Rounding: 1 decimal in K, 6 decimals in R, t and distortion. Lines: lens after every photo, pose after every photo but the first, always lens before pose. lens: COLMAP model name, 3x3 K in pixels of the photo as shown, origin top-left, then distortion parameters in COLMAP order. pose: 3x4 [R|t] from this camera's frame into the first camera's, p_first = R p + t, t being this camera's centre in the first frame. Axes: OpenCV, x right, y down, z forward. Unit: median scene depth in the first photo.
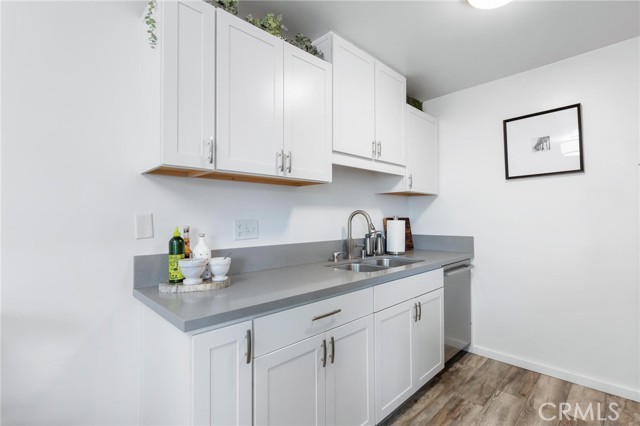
lens RADIAL K [[297.5, 0, 327.3], [0, 297.5, 212.2], [0, 0, 1]] dist [0.000672, -0.000072]
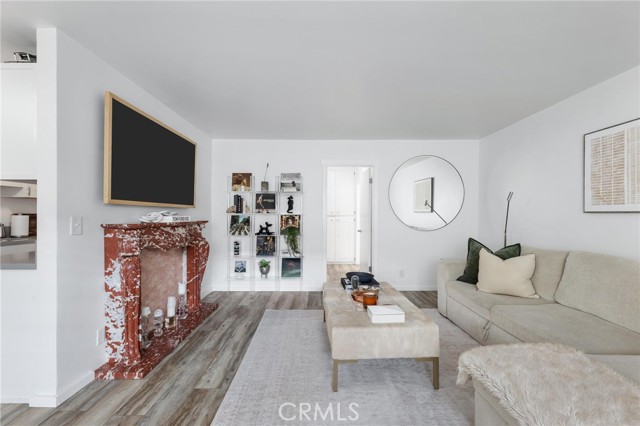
lens RADIAL K [[266.7, 0, 319.8], [0, 266.7, 213.8], [0, 0, 1]] dist [0.000660, 0.000149]
pose [[0.699185, 0.010519, 0.714864, 0.425196], [-0.024489, 0.999657, 0.009242, -0.040137], [-0.714522, -0.023968, 0.699203, -1.384896]]
